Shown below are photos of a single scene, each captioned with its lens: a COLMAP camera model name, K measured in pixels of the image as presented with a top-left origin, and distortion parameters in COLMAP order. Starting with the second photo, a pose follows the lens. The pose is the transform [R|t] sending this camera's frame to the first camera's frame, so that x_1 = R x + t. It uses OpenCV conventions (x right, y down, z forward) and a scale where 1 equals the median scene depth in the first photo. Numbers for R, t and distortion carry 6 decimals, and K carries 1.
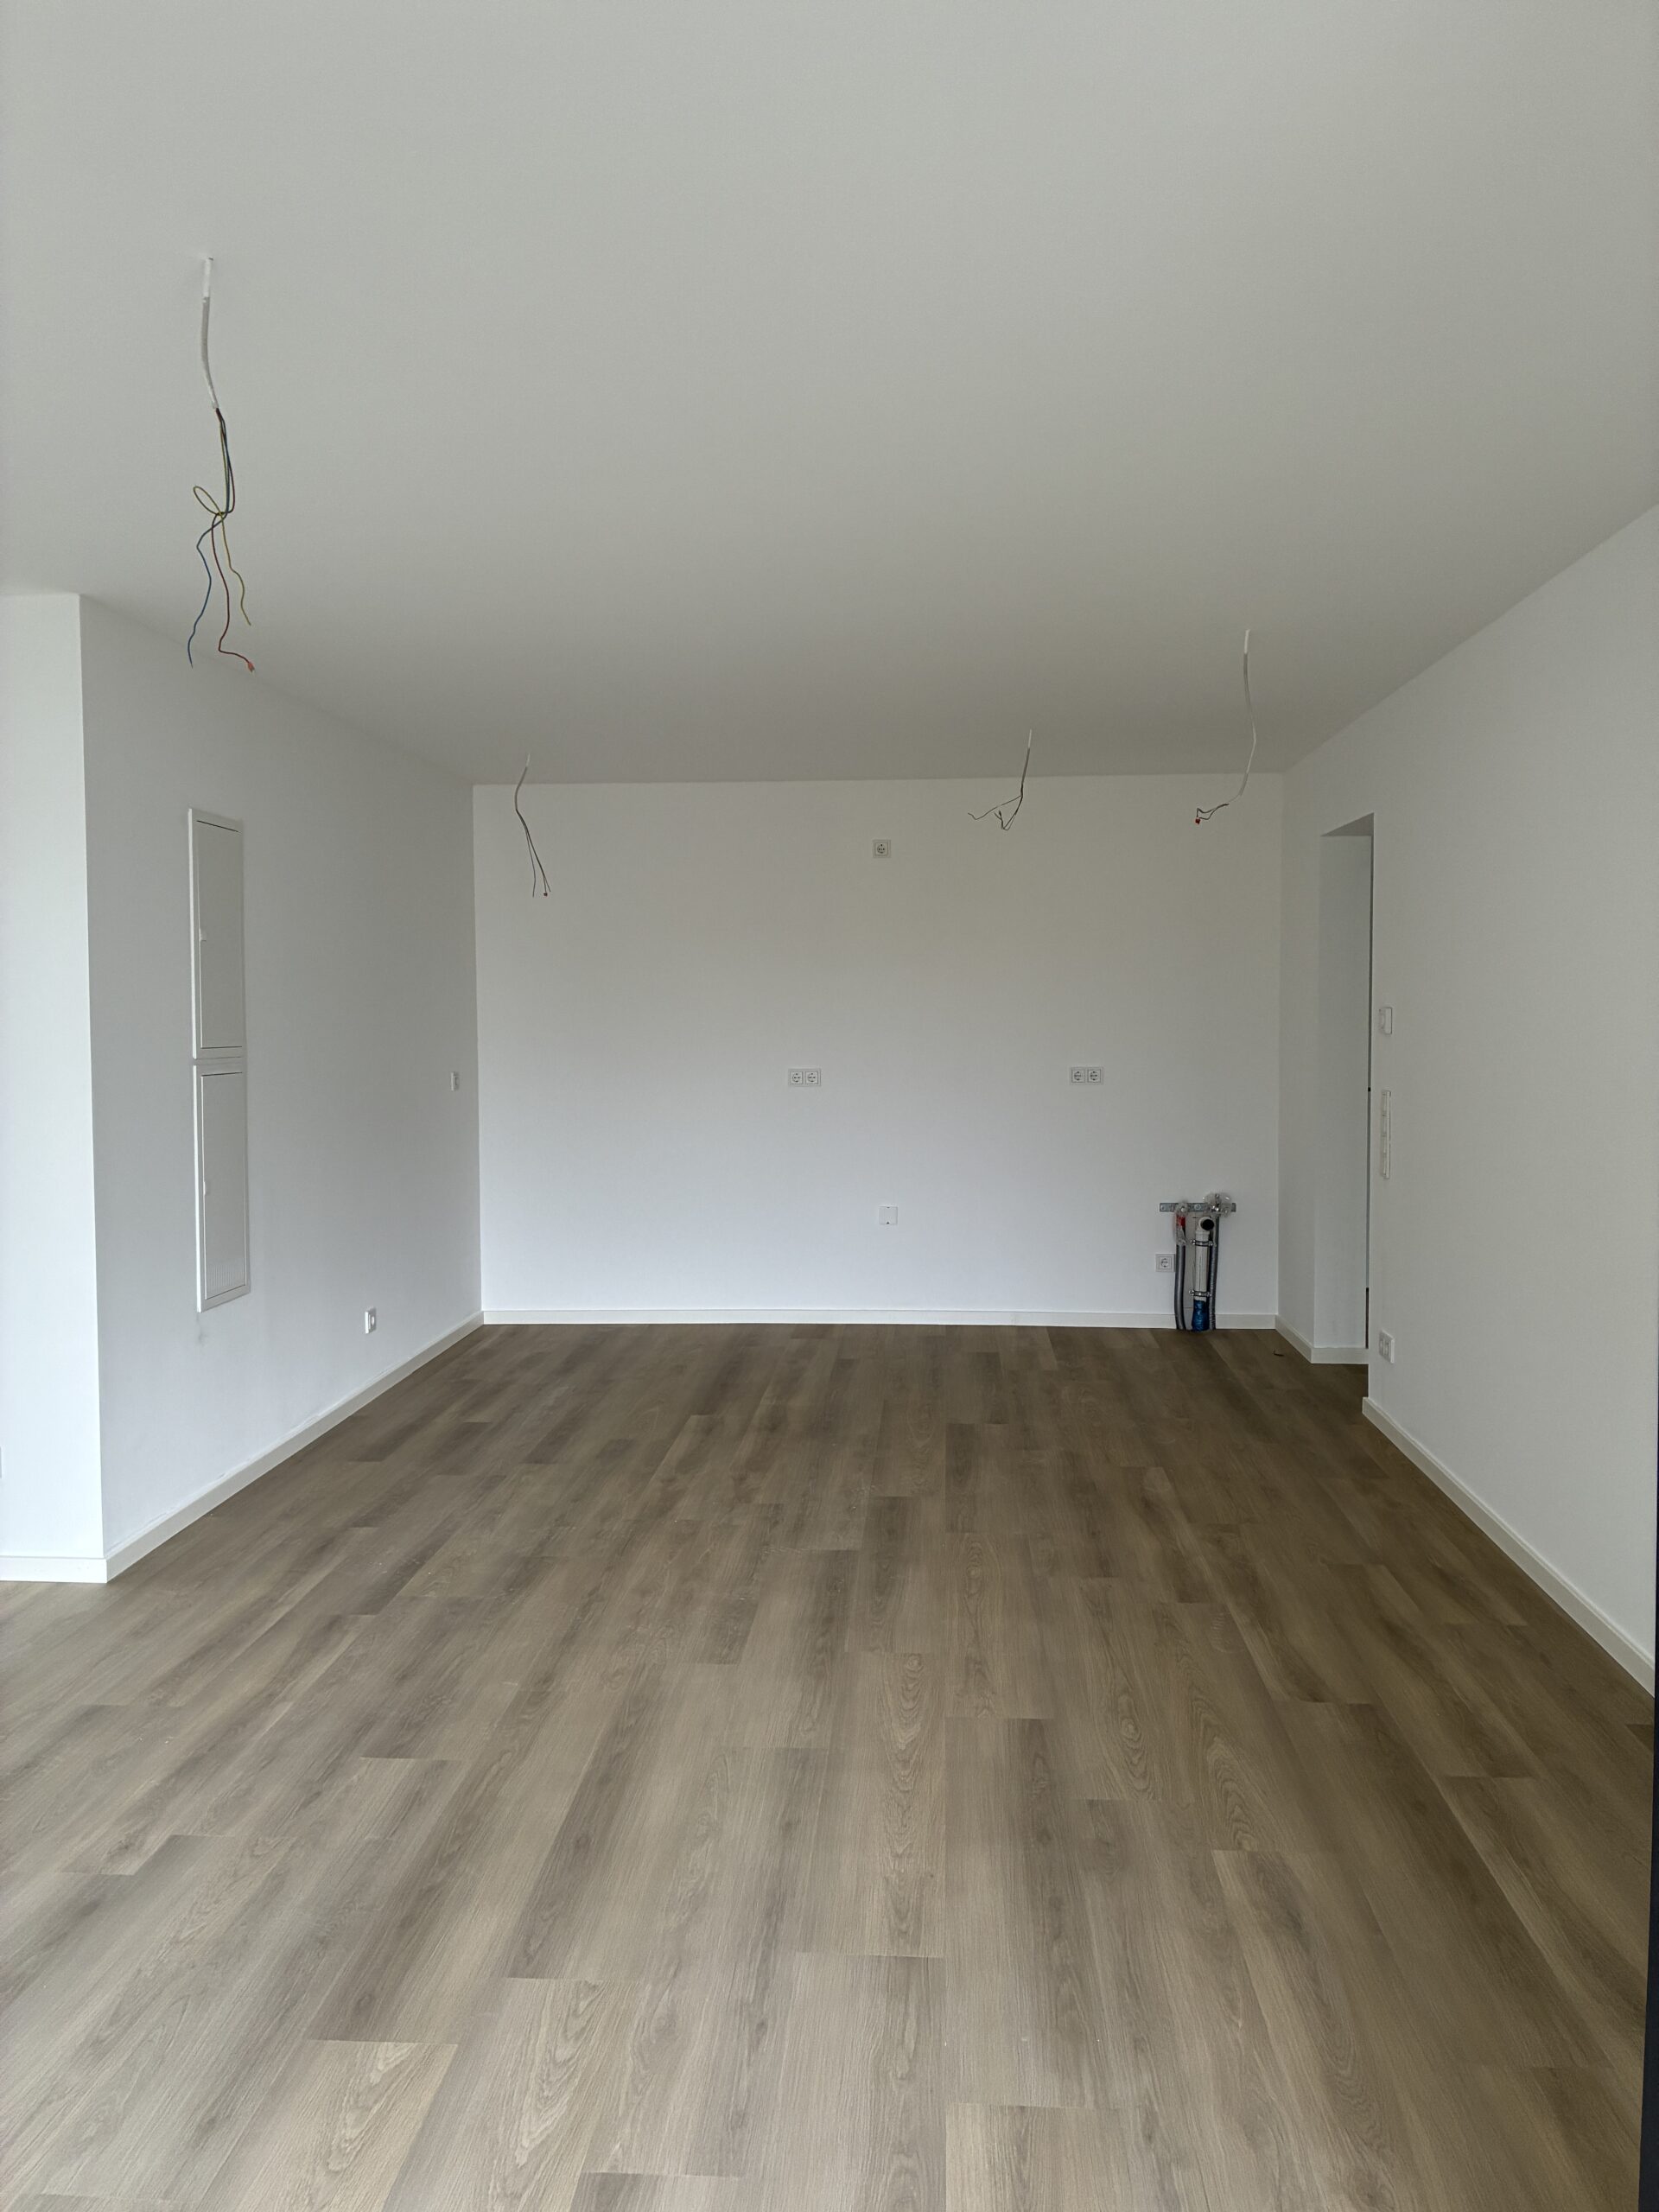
lens RADIAL K [[1645.9, 0, 849.6], [0, 1645.9, 1098.6], [0, 0, 1]] dist [0.047344, -0.049888]
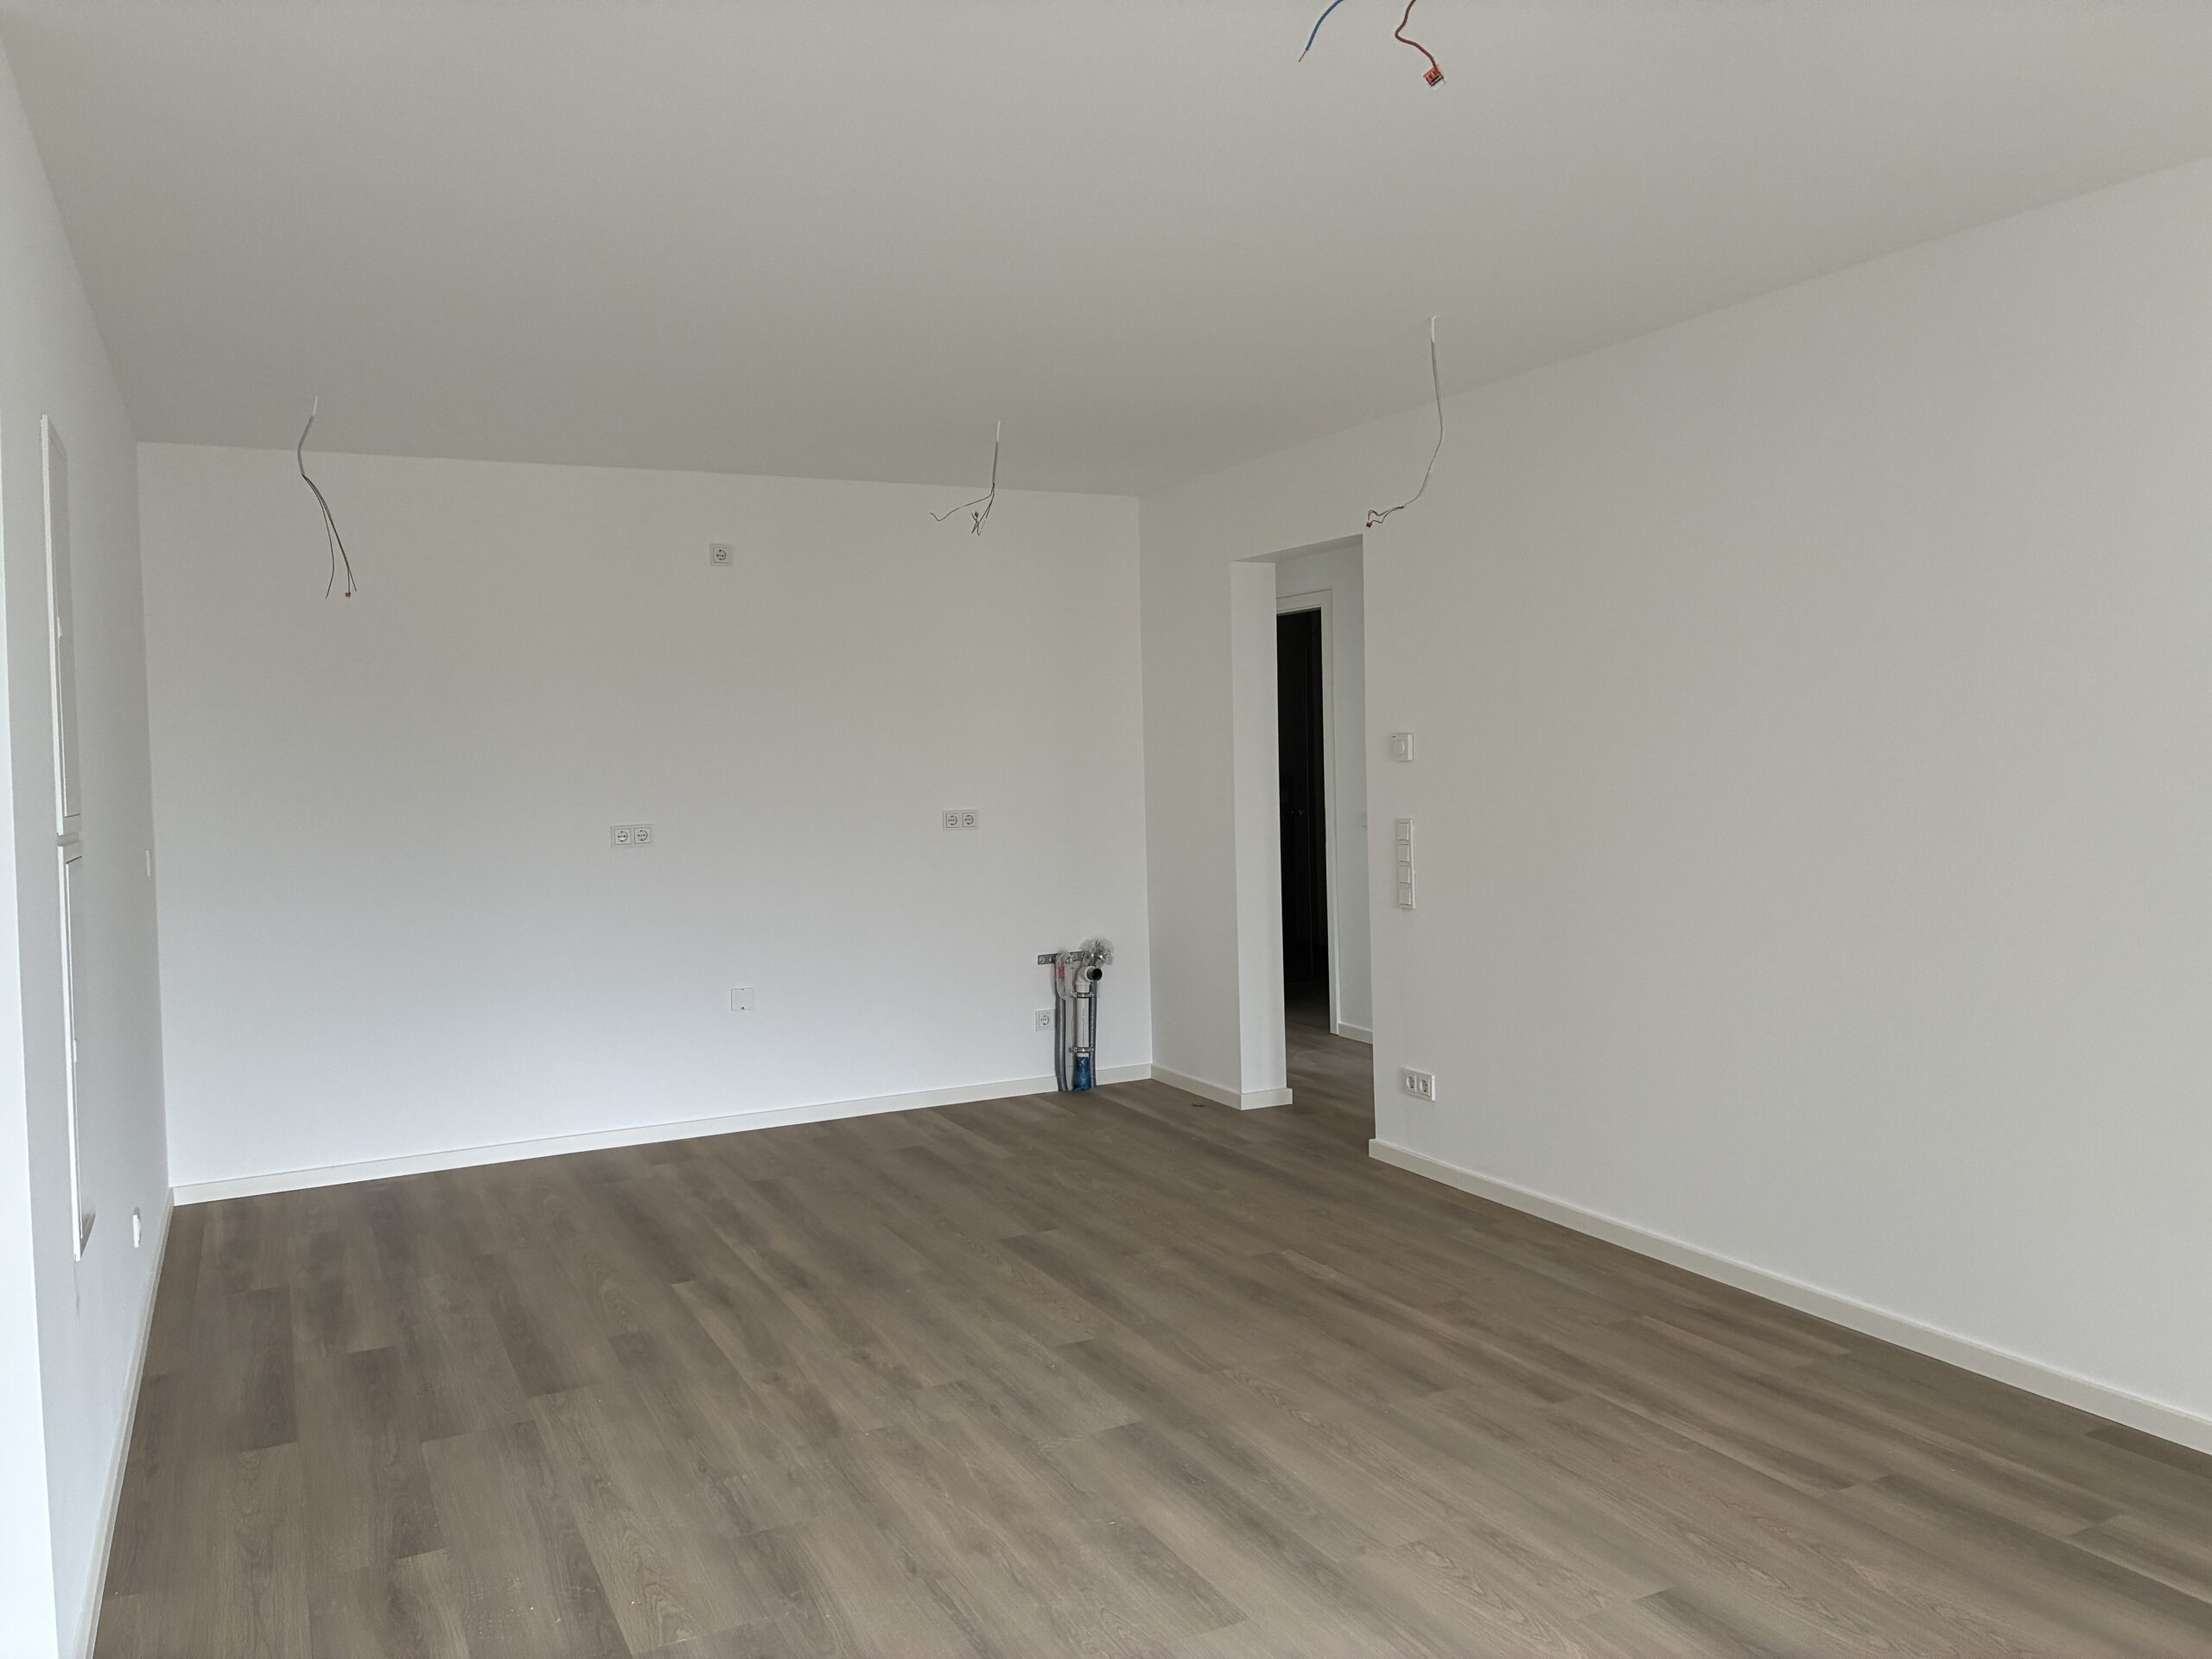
lens RADIAL K [[1645.9, 0, 1090.2], [0, 1645.9, 830.1], [0, 0, 1]] dist [0.047344, -0.049888]
pose [[0.863405, -0.040061, 0.502919, -0.381762], [0.045010, 0.998984, 0.002304, -0.010945], [-0.502500, 0.020647, 0.864330, 0.306471]]
